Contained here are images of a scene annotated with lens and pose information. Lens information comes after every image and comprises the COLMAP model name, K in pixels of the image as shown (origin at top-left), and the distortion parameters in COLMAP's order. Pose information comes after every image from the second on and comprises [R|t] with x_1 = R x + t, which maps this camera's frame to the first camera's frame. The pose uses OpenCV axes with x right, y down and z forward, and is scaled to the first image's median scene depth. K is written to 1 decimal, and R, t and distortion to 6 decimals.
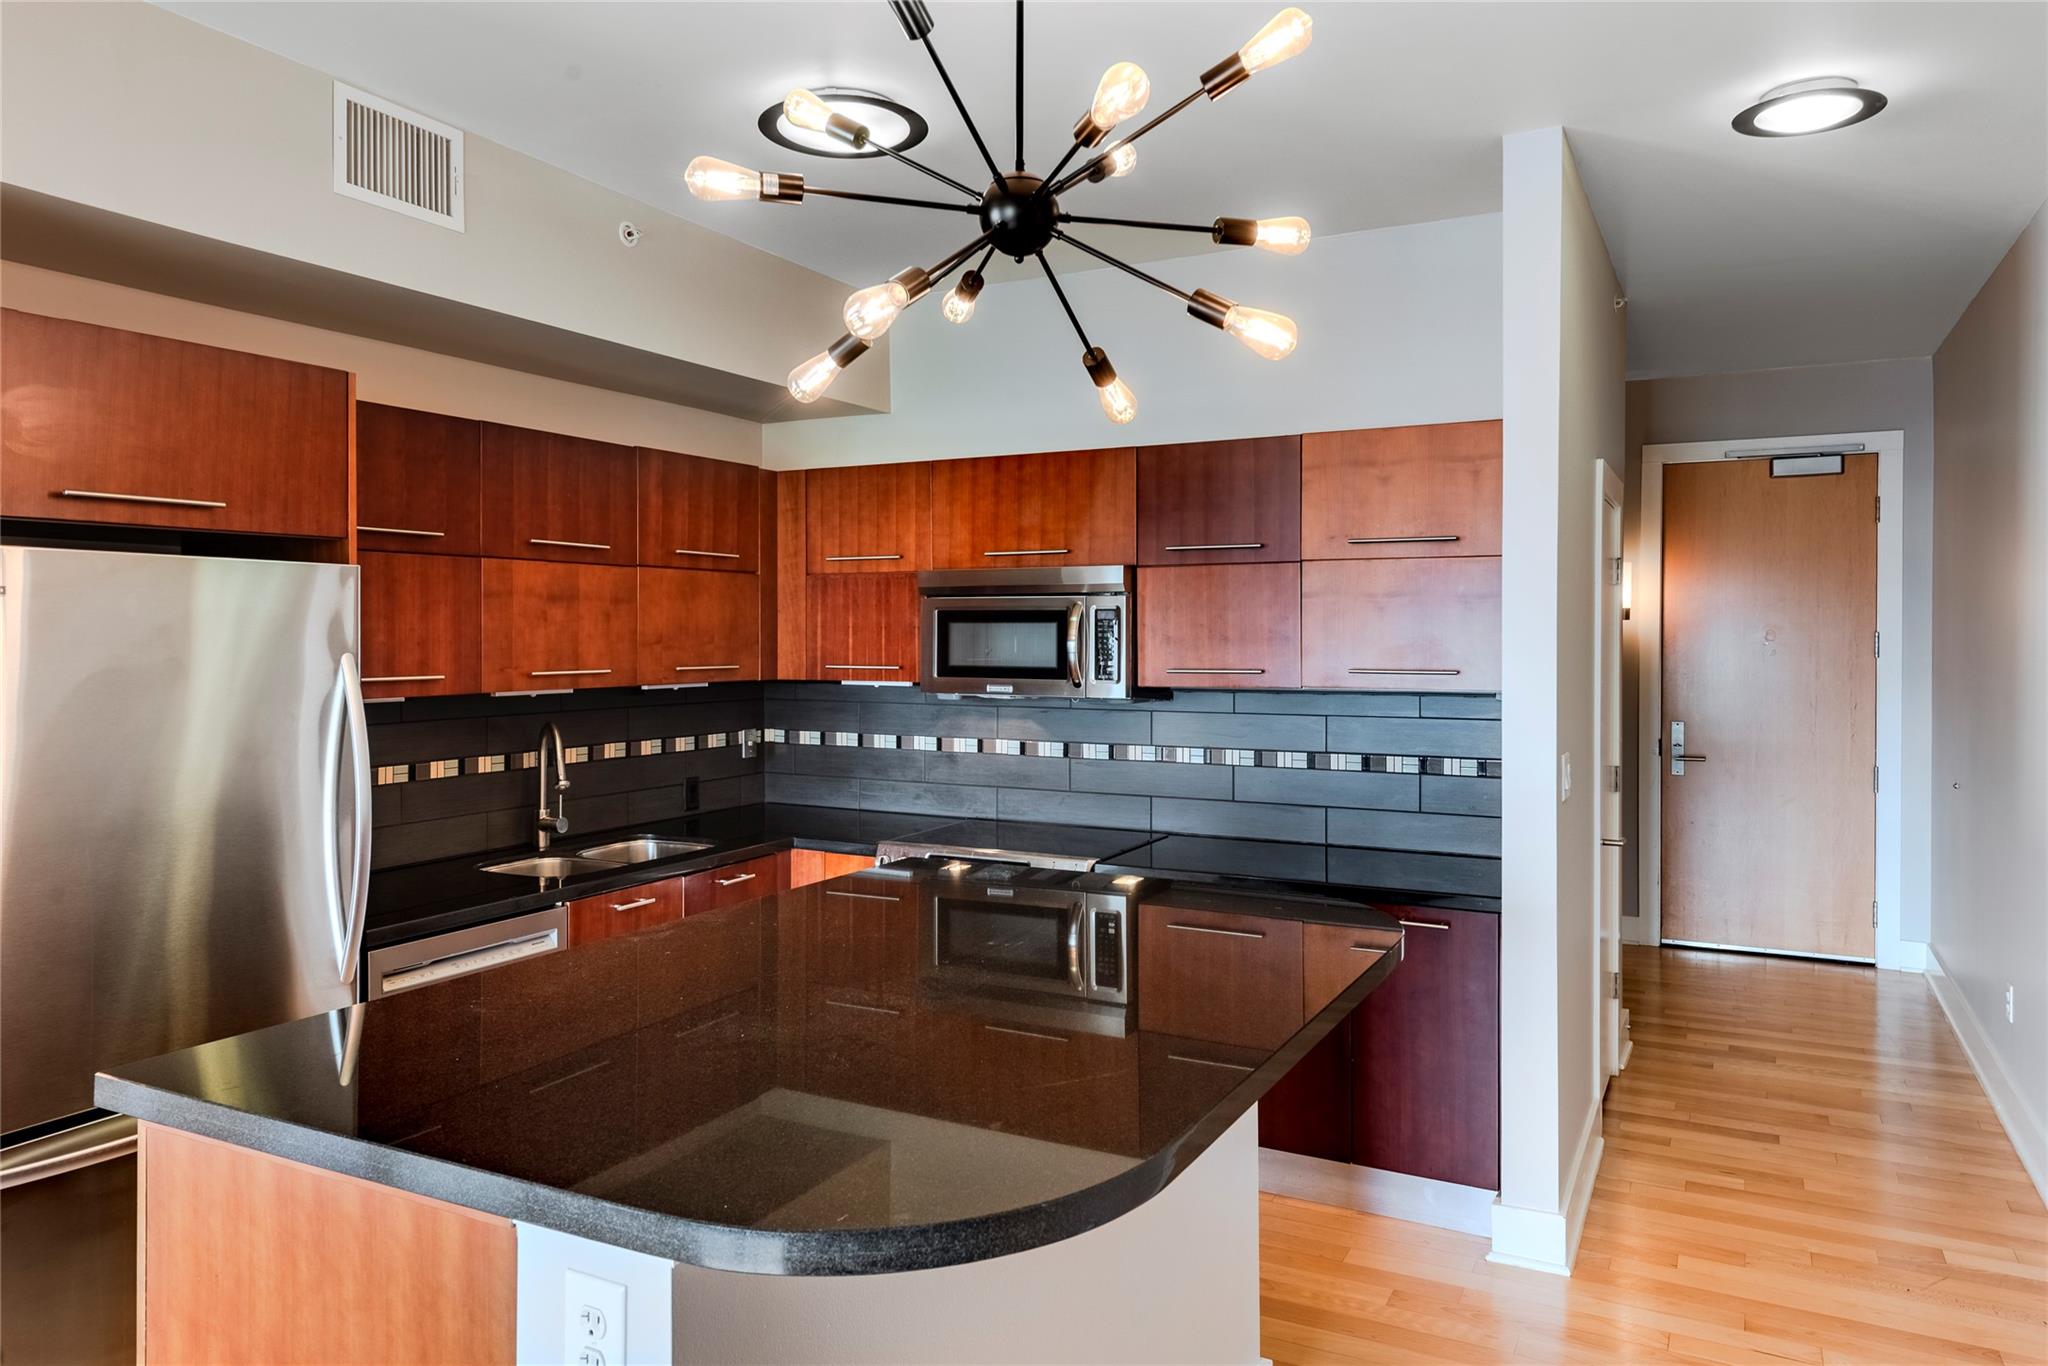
lens RADIAL K [[1374.4, 0, 1024.0], [0, 1374.4, 683.0], [0, 0, 1]] dist [0.000894, 0.000192]
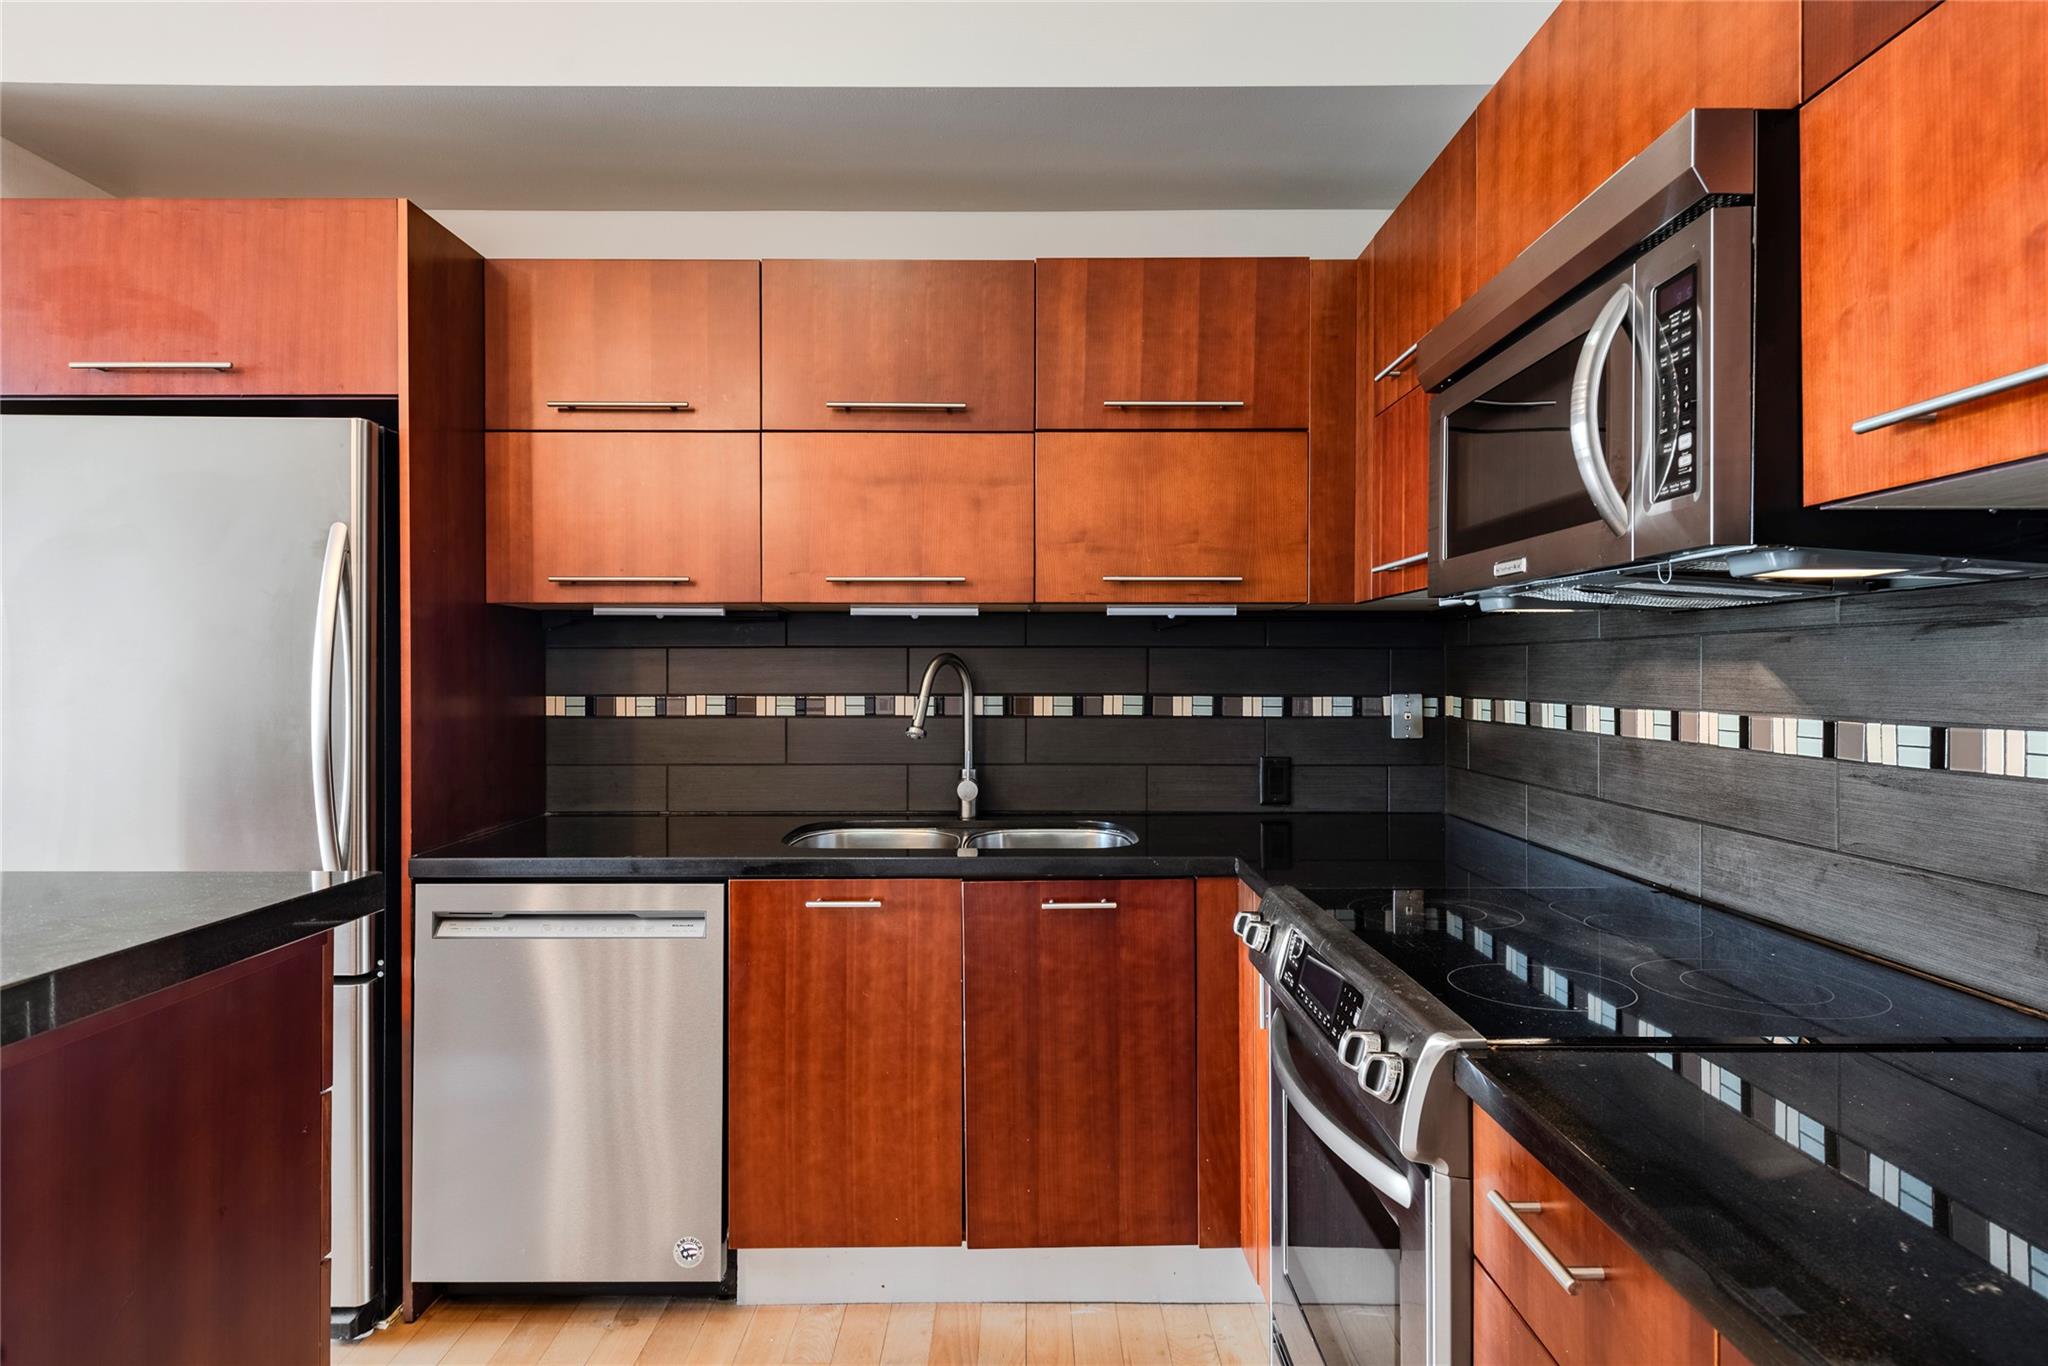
lens RADIAL K [[1124.2, 0, 1024.0], [0, 1124.2, 683.0], [0, 0, 1]] dist [0.027670, -0.000085]
pose [[0.456647, 0.006310, -0.889625, 0.203667], [-0.033784, 0.999377, -0.010253, 0.043943], [0.889006, 0.034737, 0.456576, 0.663320]]
